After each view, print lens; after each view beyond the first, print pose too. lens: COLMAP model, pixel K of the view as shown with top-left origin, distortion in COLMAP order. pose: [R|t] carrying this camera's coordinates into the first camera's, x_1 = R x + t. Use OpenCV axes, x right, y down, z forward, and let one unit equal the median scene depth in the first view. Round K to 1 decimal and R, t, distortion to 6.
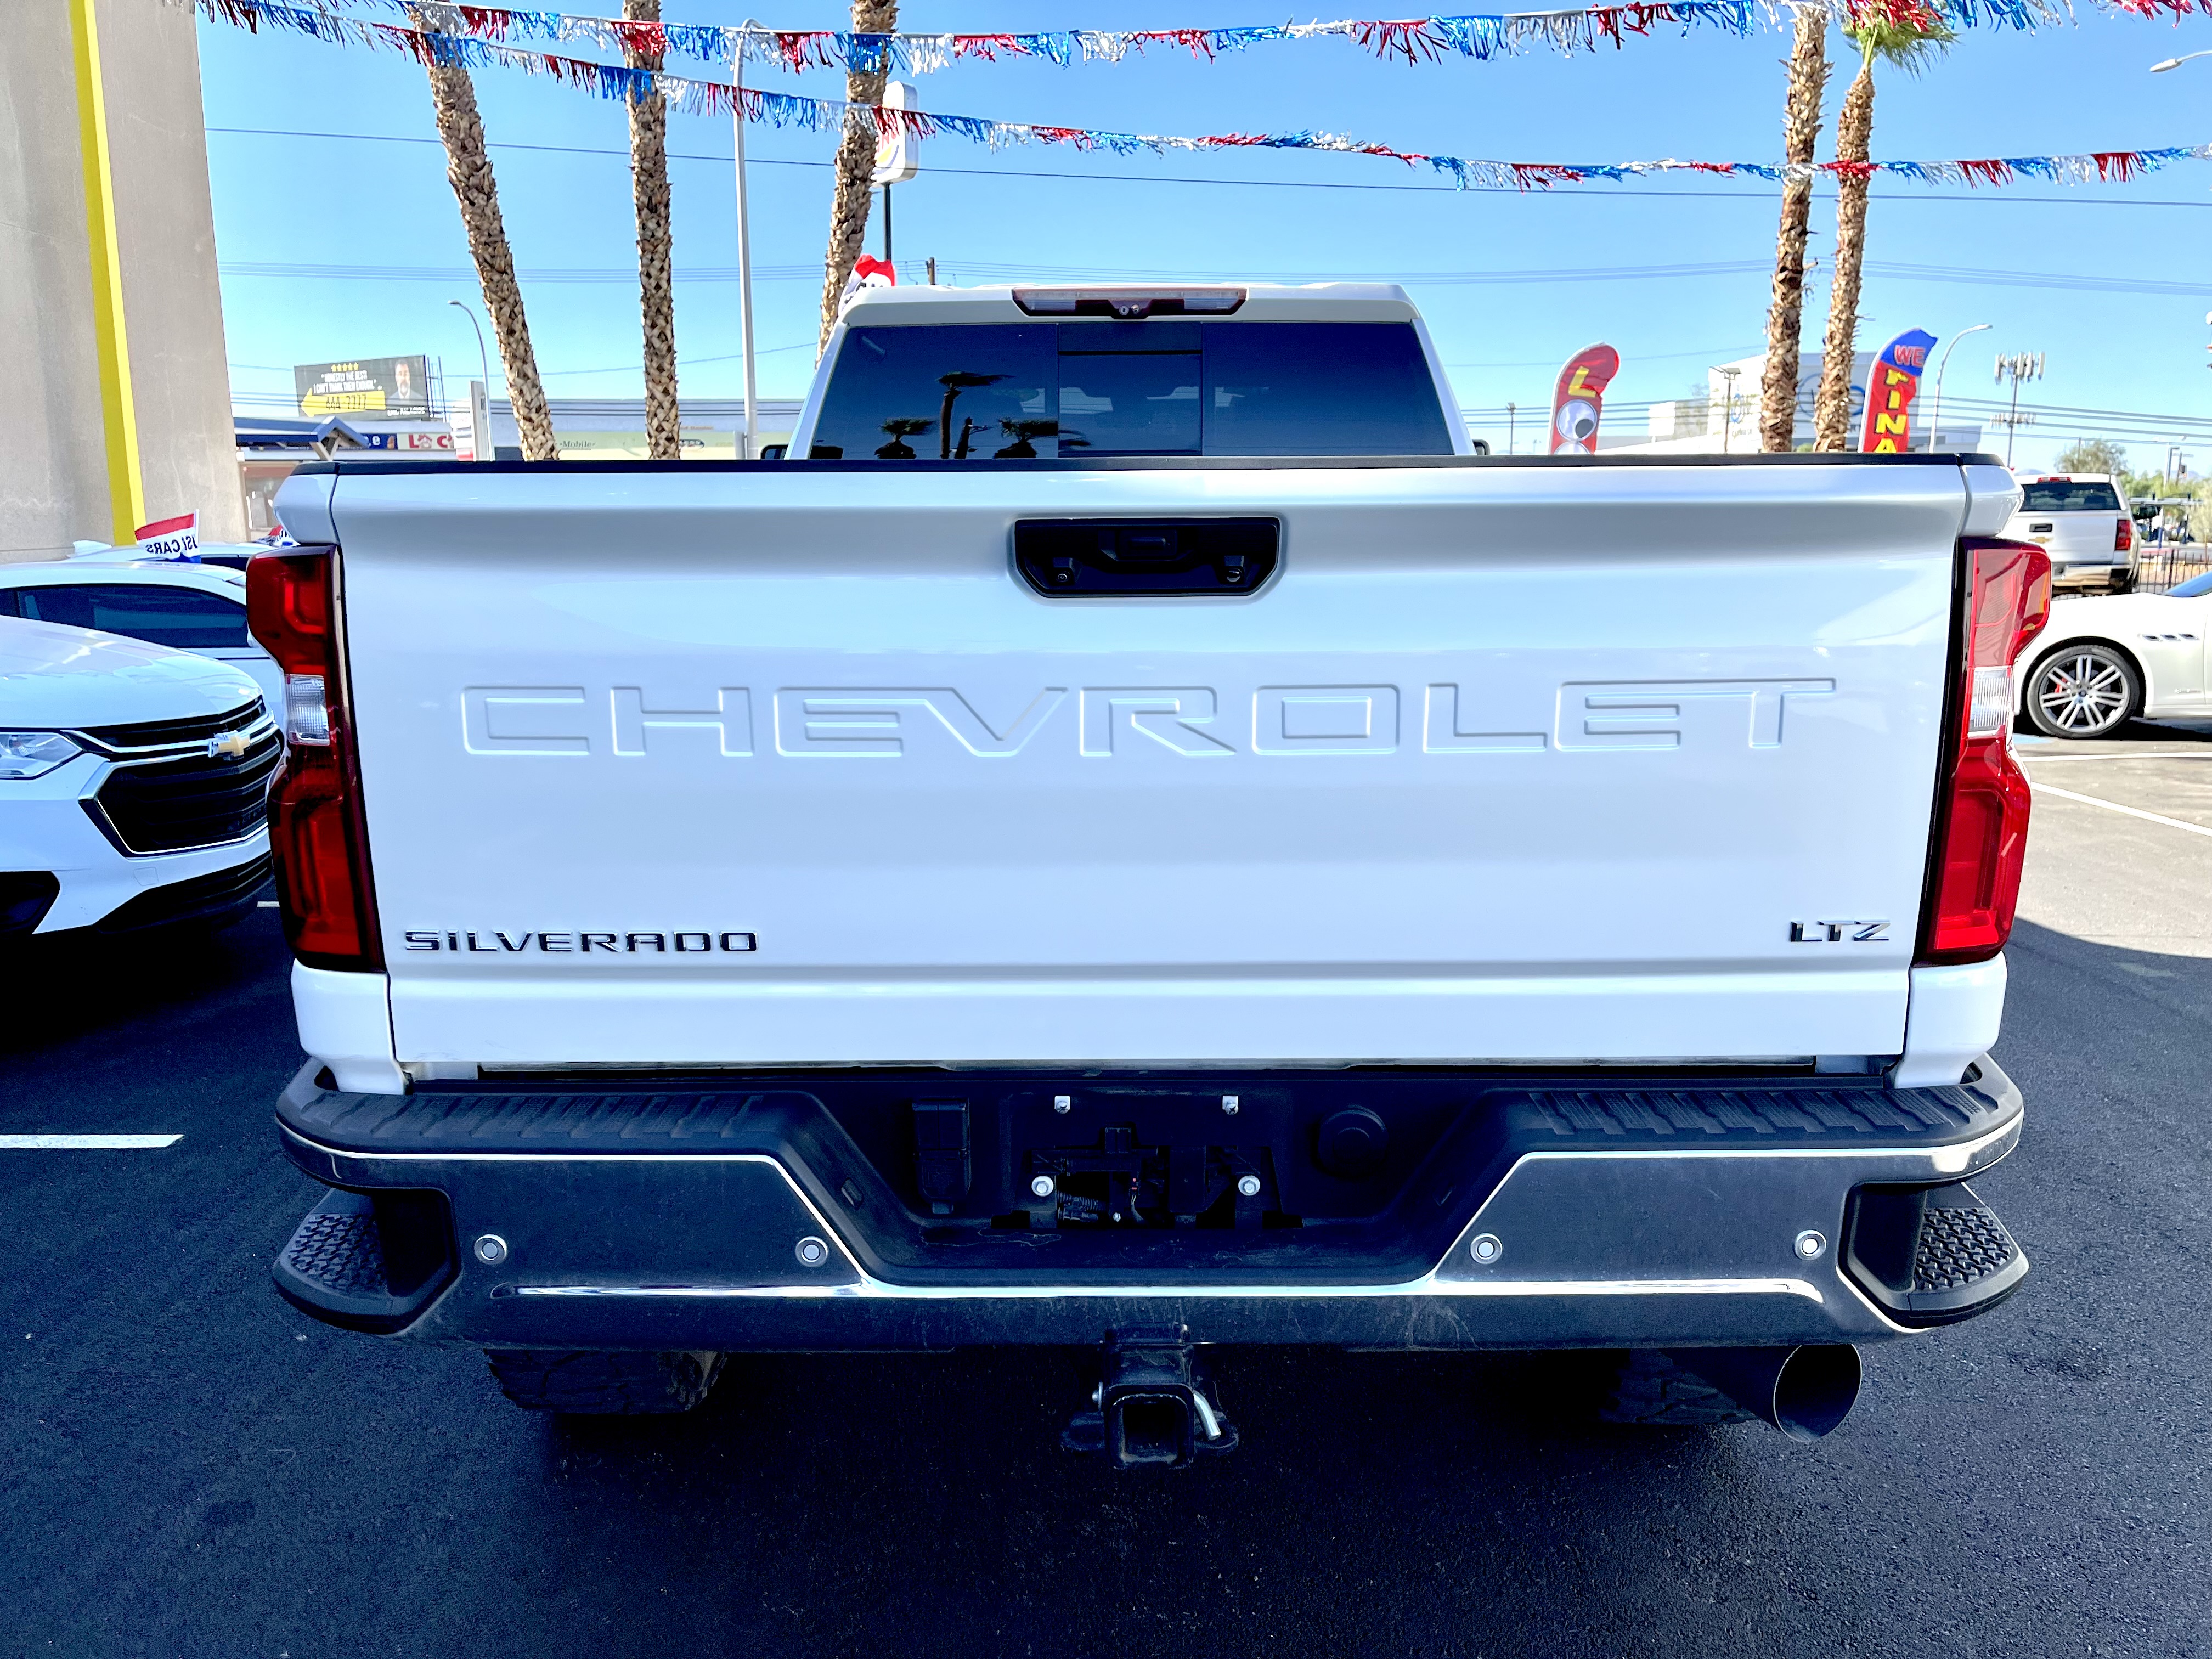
lens RADIAL K [[1731.4, 0, 1147.7], [0, 1731.4, 831.2], [0, 0, 1]] dist [0.058447, -0.058265]
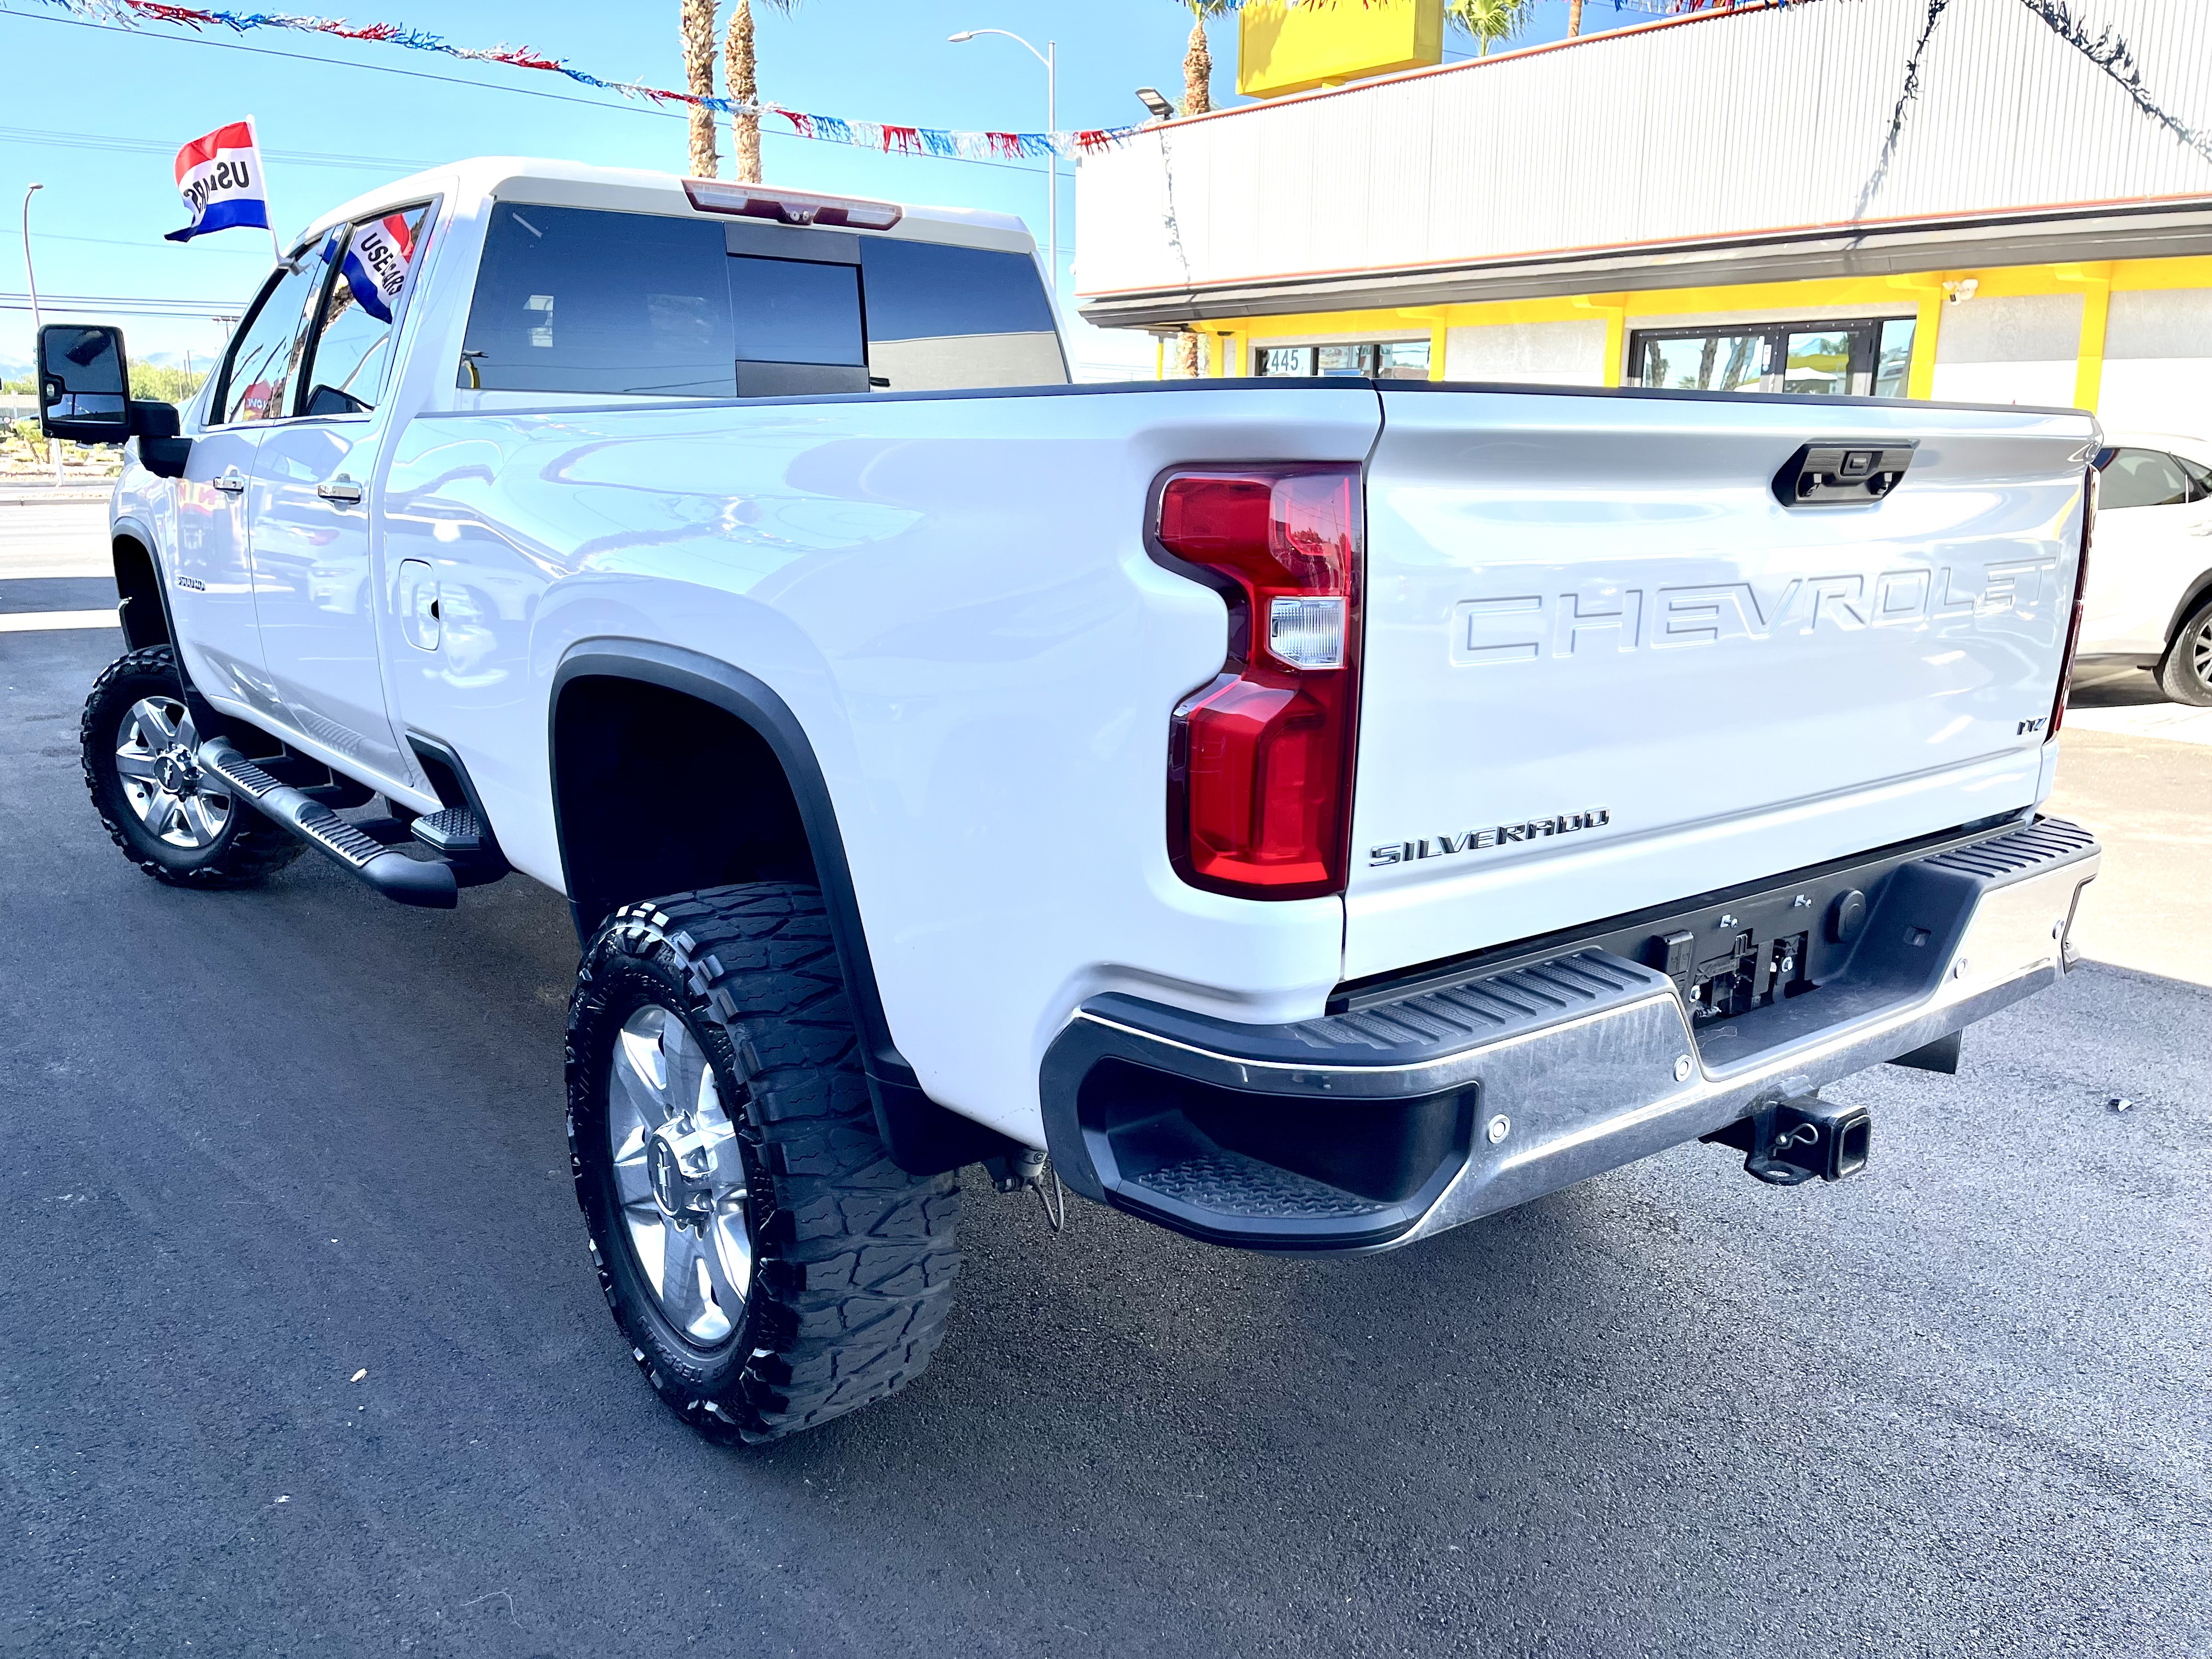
lens RADIAL K [[1731.4, 0, 1118.2], [0, 1731.4, 844.7], [0, 0, 1]] dist [0.058447, -0.058265]
pose [[0.787724, -0.130584, 0.602029, -0.114898], [0.097571, 0.991386, 0.087373, -0.004846], [-0.608253, -0.010085, 0.793679, 0.027874]]
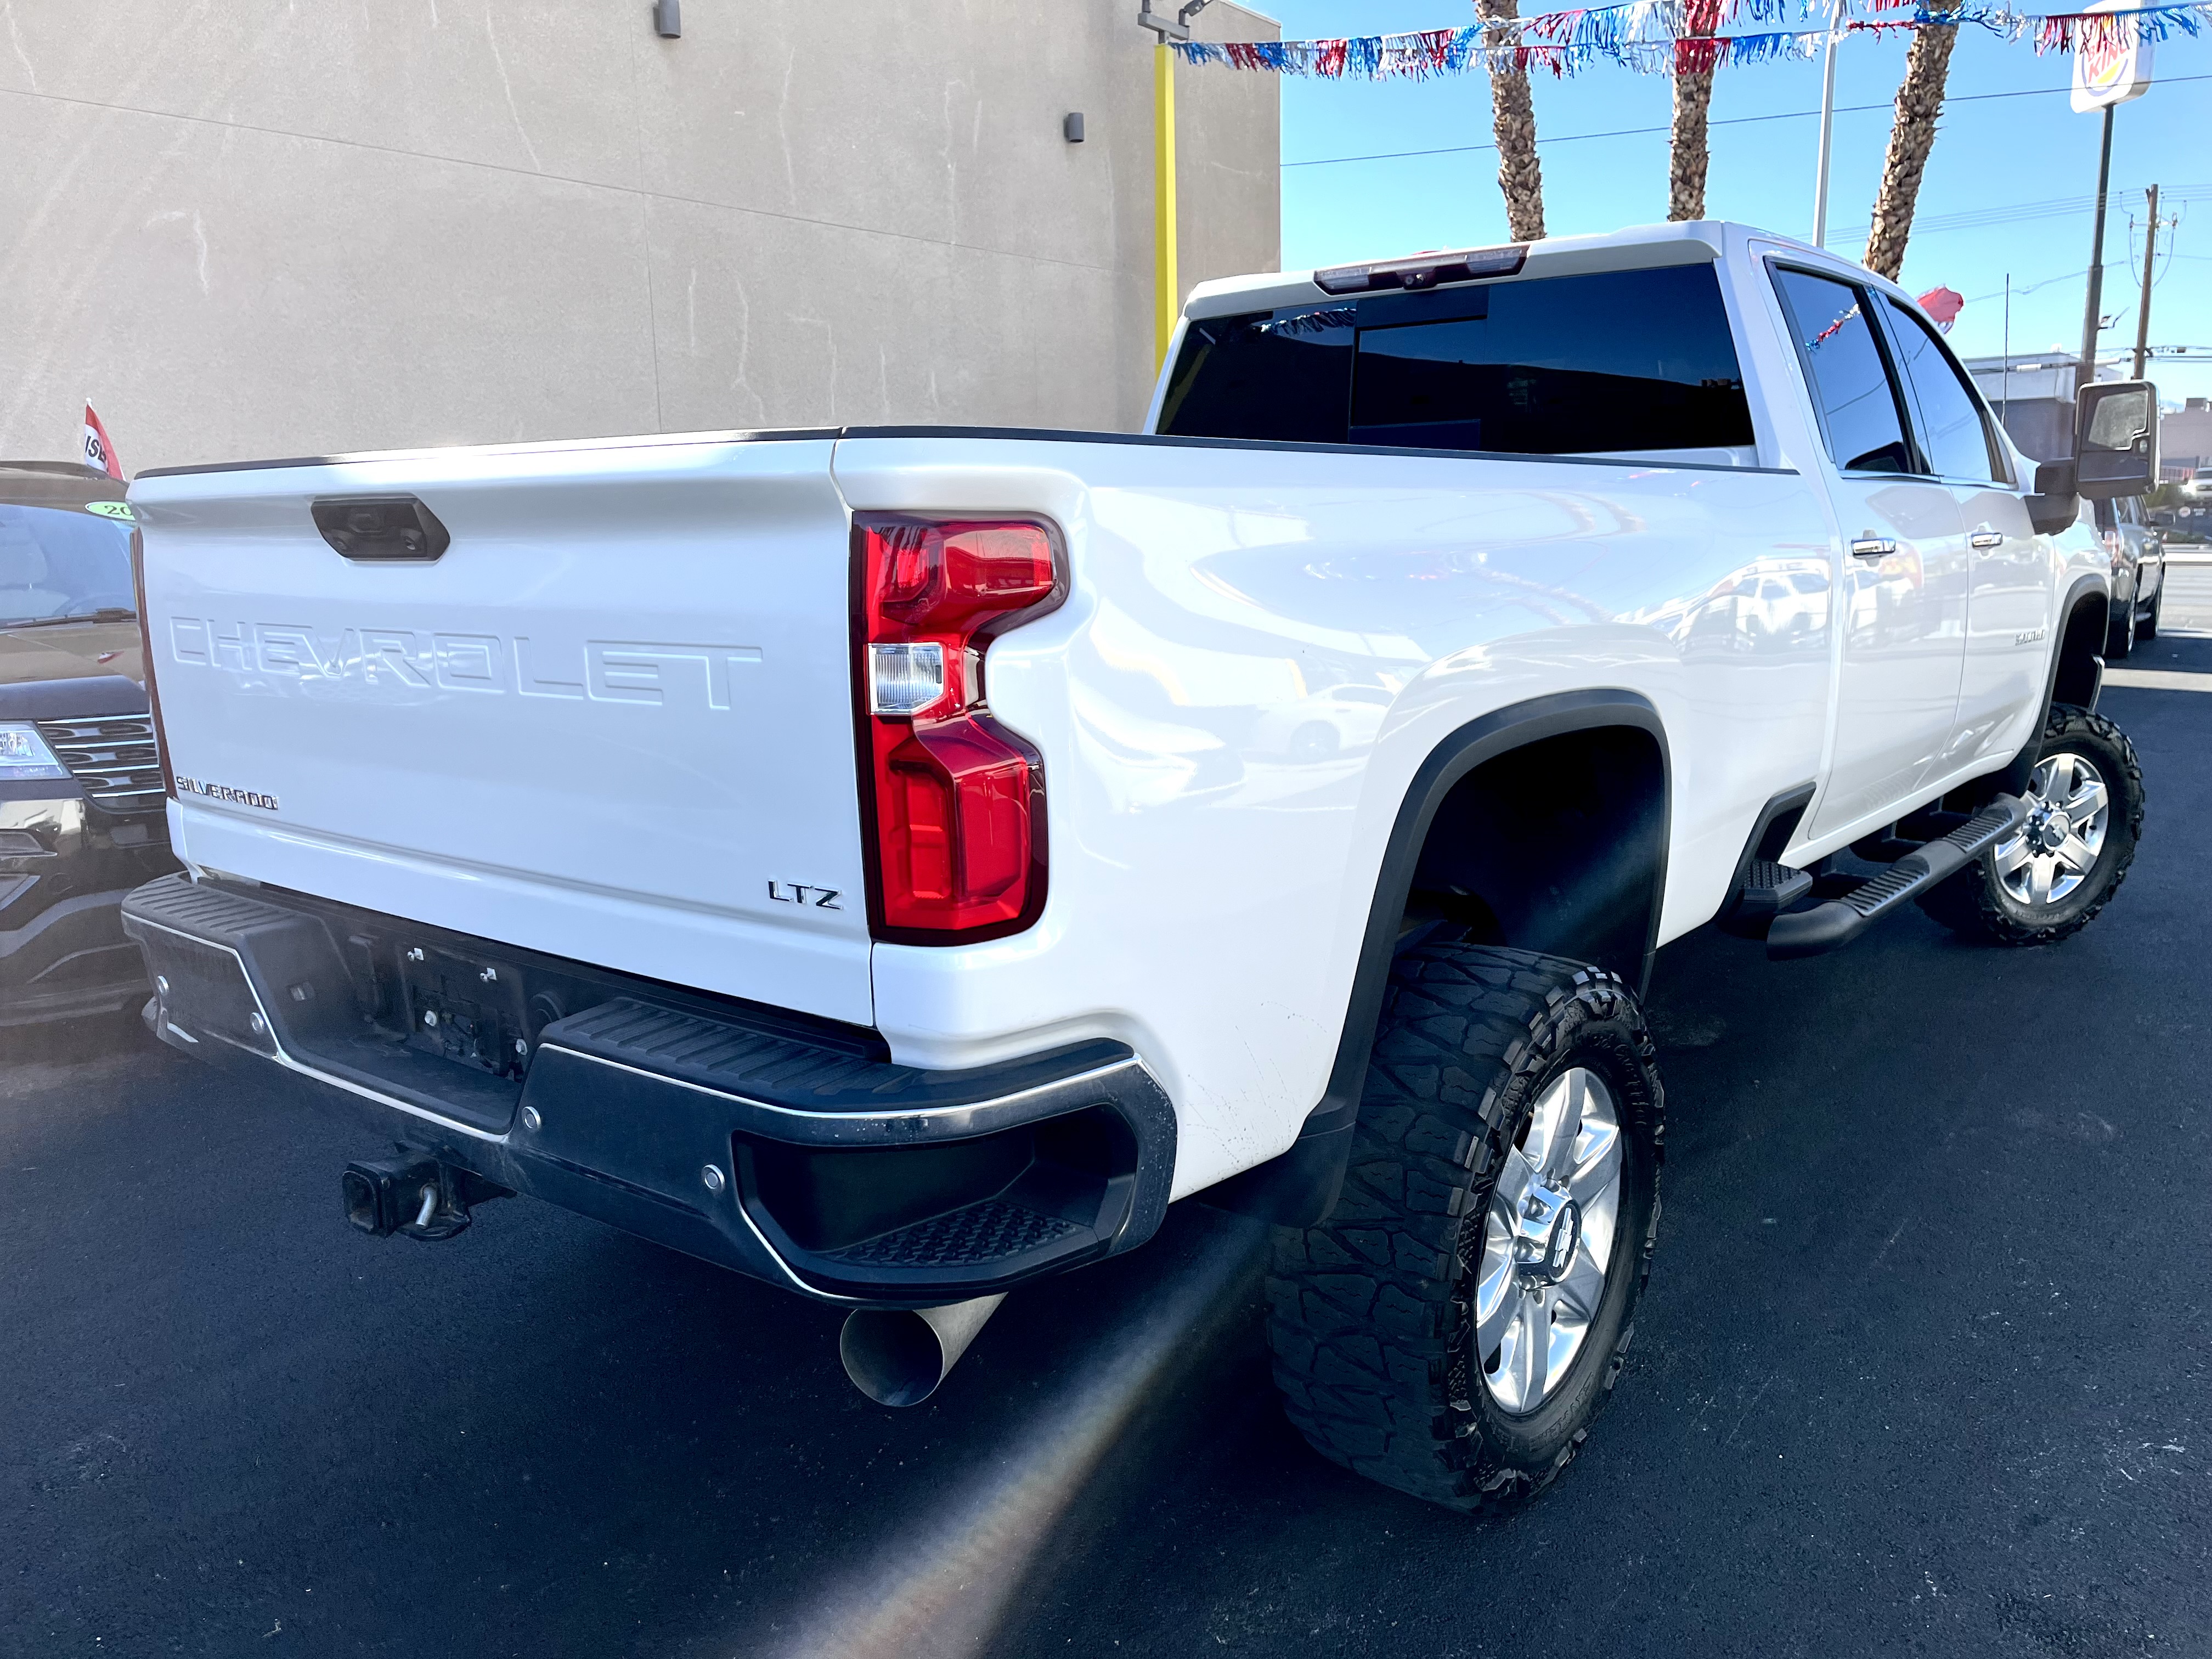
lens RADIAL K [[1731.4, 0, 1101.5], [0, 1731.4, 831.8], [0, 0, 1]] dist [0.058447, -0.058265]
pose [[0.777199, 0.103193, -0.620736, 0.113799], [-0.095359, 0.994384, 0.045914, -0.004231], [0.621988, 0.023508, 0.782674, 0.029455]]
